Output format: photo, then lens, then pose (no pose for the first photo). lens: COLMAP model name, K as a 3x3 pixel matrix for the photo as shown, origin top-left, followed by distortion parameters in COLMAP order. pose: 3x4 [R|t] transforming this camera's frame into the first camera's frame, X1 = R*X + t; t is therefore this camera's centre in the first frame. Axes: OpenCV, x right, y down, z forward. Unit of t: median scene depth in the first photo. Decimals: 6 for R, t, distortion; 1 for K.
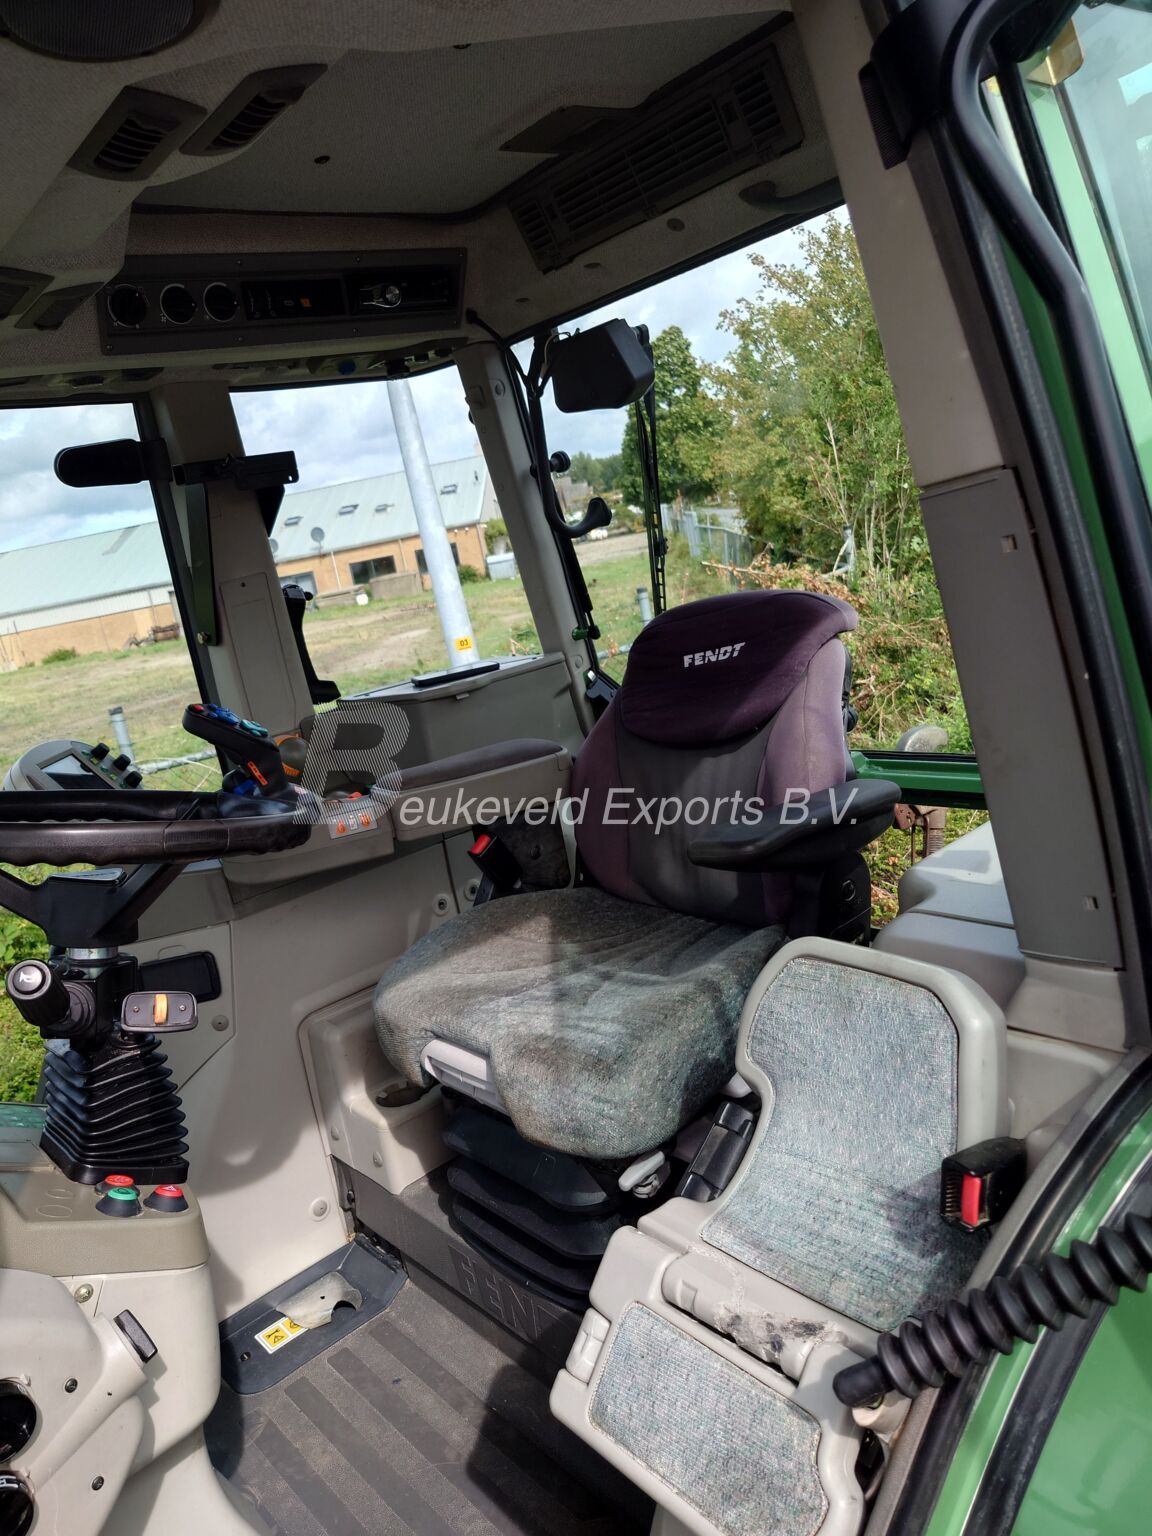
lens RADIAL K [[1118.9, 0, 547.0], [0, 1118.9, 766.1], [0, 0, 1]] dist [-0.005020, 0.003153]
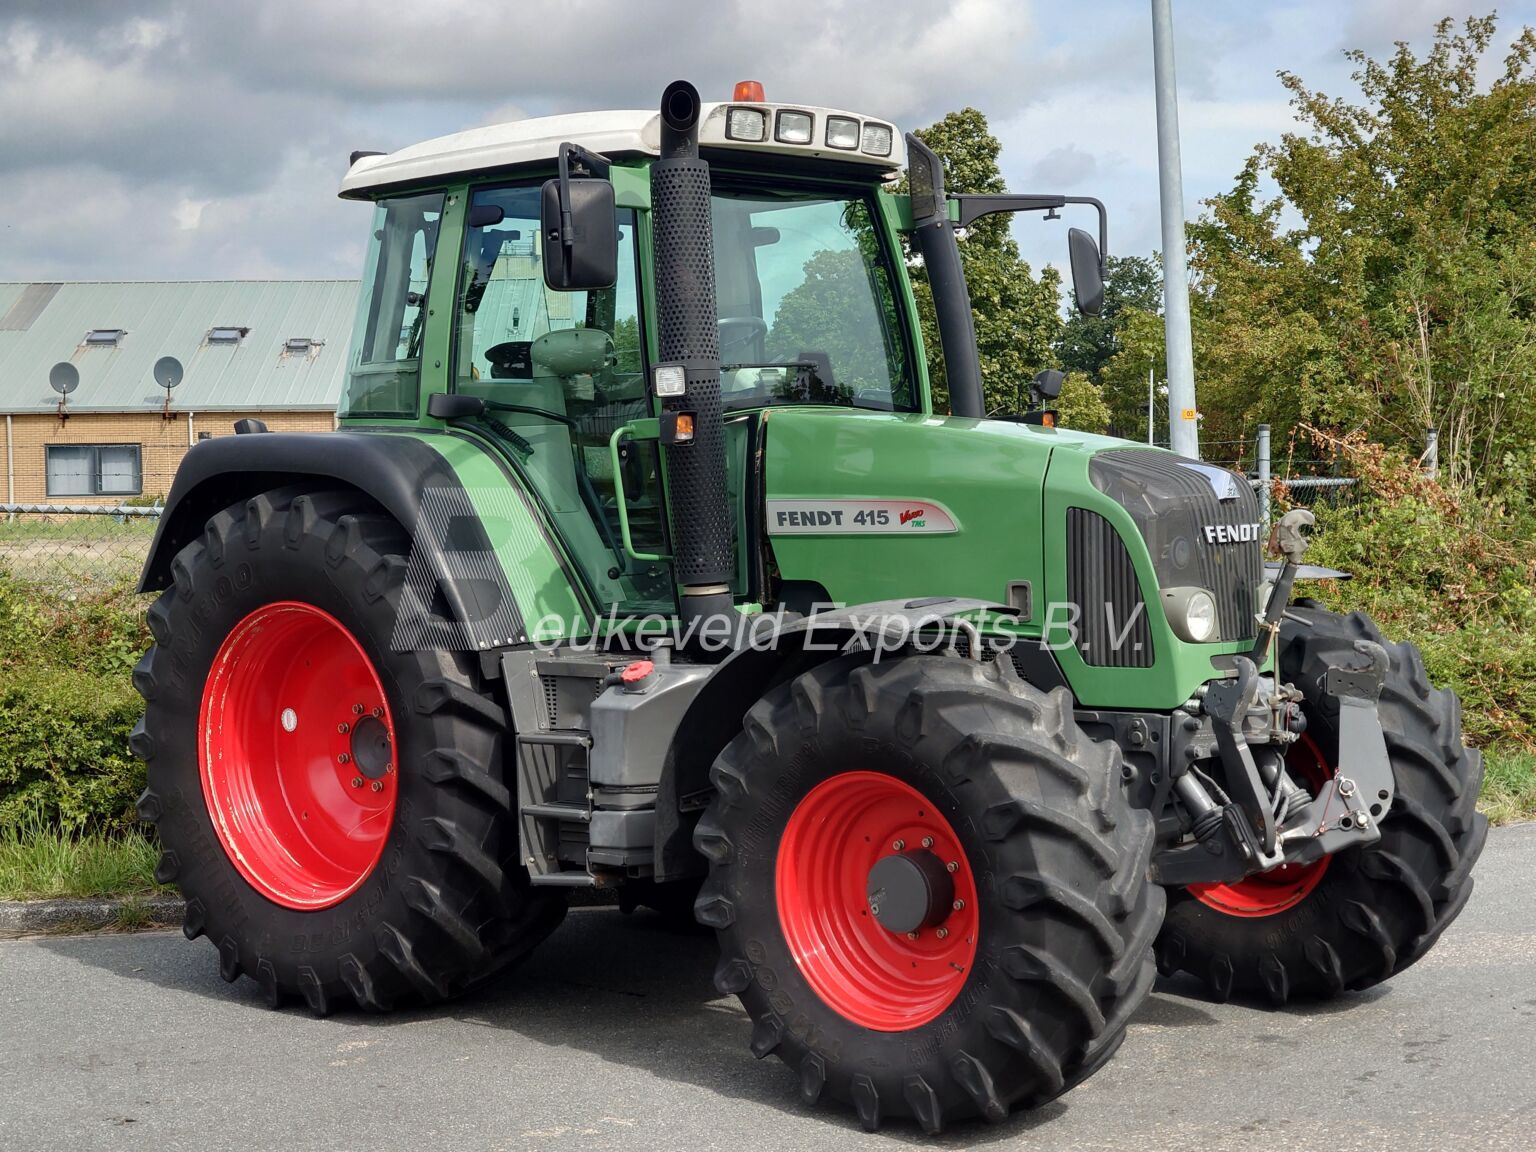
lens RADIAL K [[2693.3, 0, 808.7], [0, 2693.3, 579.8], [0, 0, 1]] dist [-0.012198, 0.110943]
pose [[0.976748, 0.173378, 0.126111, -1.867659], [-0.147657, 0.970496, -0.190620, 1.542658], [-0.155440, 0.167566, 0.973530, -3.855587]]
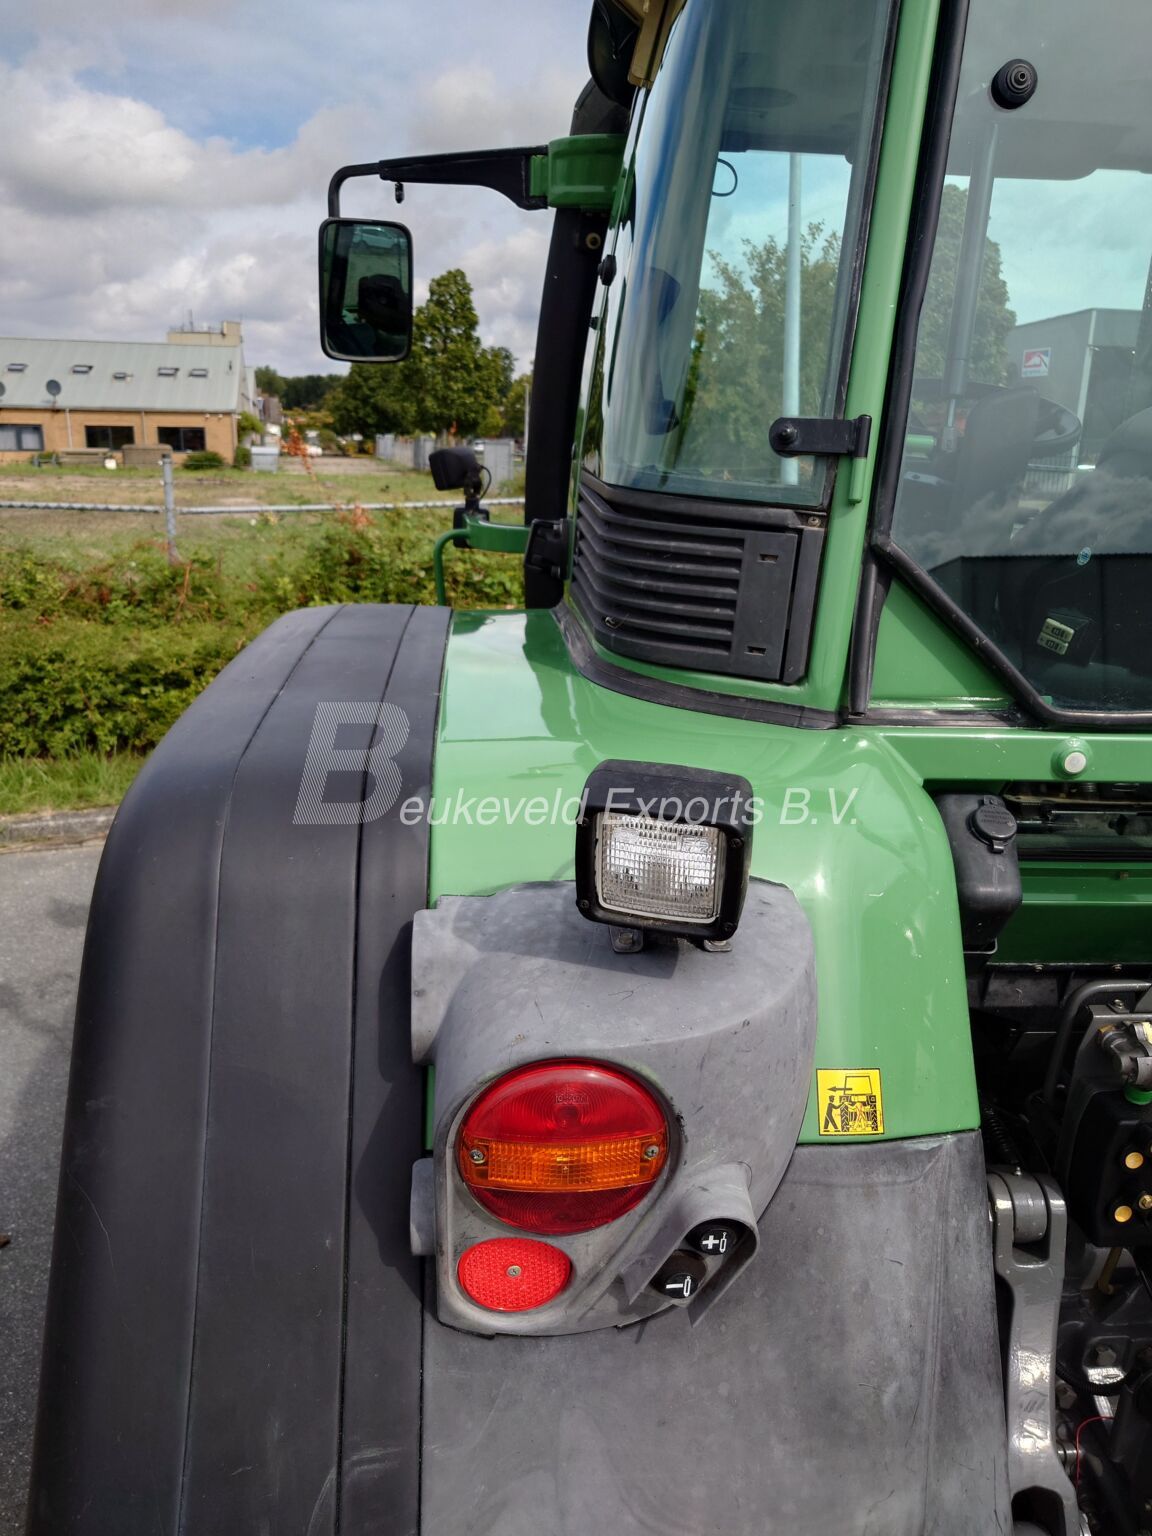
lens RADIAL K [[1128.3, 0, 552.8], [0, 1128.3, 742.3], [0, 0, 1]] dist [-0.000851, 0.010155]
pose [[0.935256, 0.121348, 0.332523, -2.467322], [-0.128926, 0.991654, 0.000731, 0.993960], [-0.329659, -0.043555, 0.943095, -1.577171]]
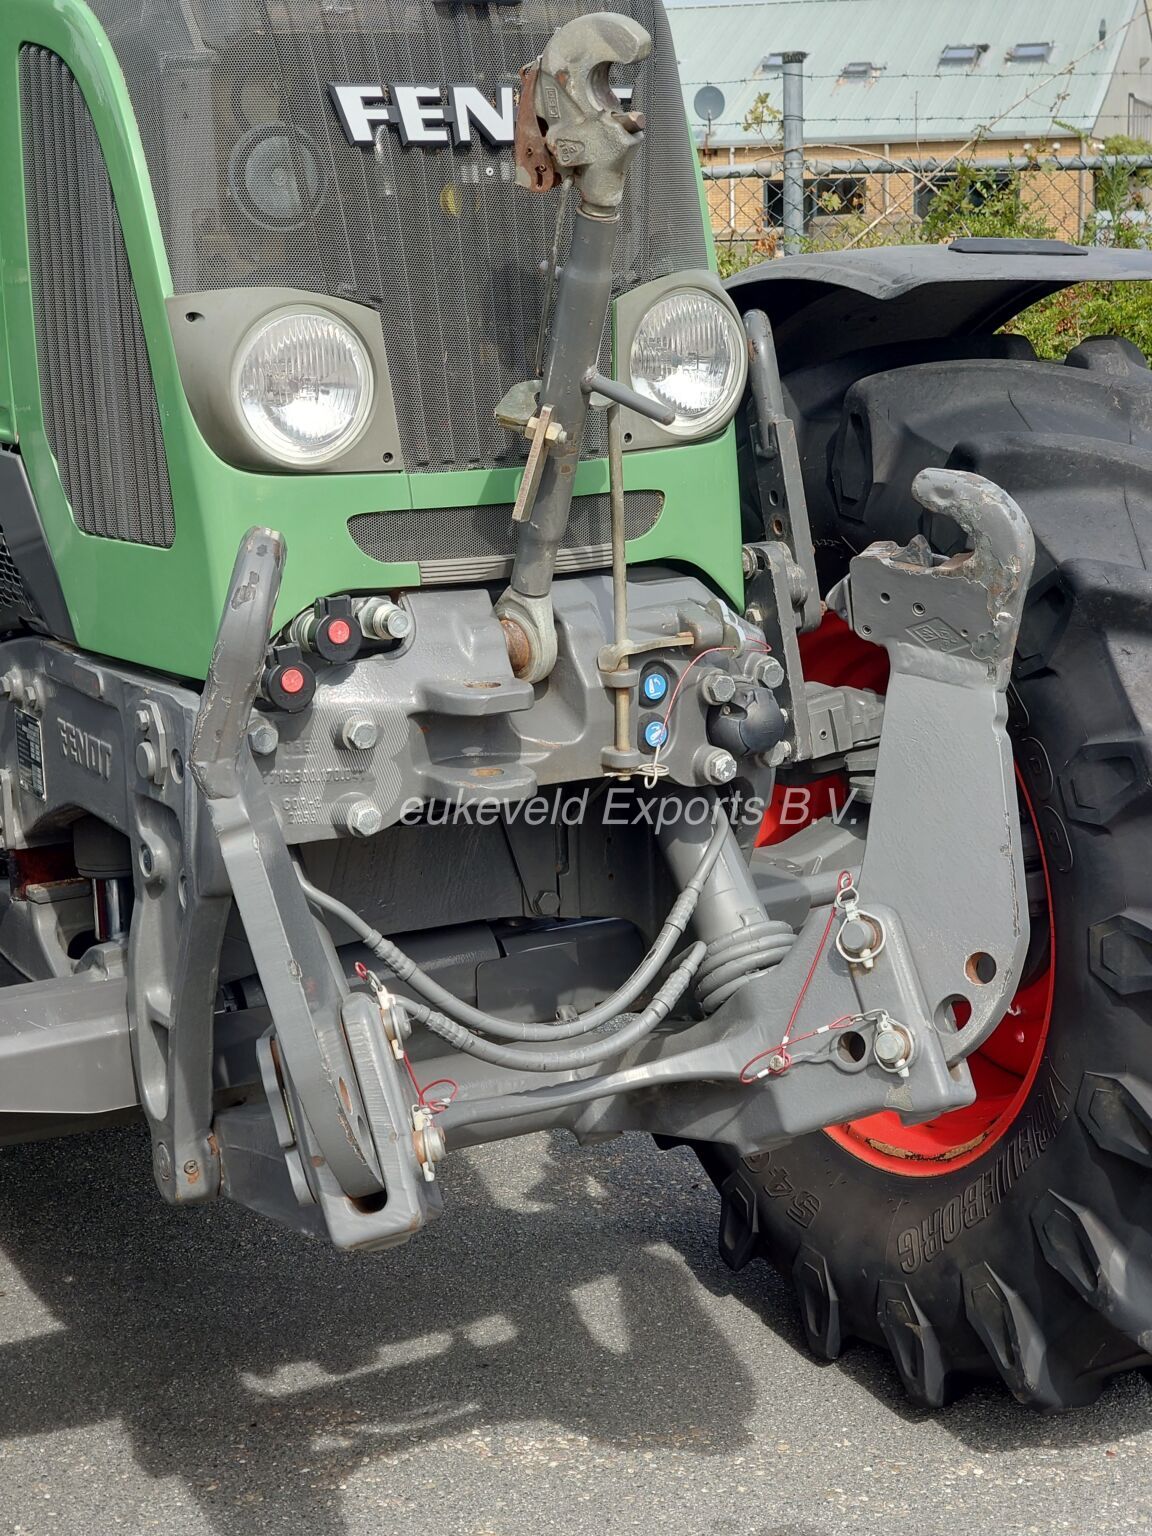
lens RADIAL K [[2656.5, 0, 546.9], [0, 2656.5, 808.4], [0, 0, 1]] dist [0.037524, -0.127476]
pose [[0.959546, 0.212164, -0.185092, -0.418523], [-0.207484, 0.977225, 0.044527, 0.861097], [0.190323, -0.004322, 0.981712, -1.226820]]
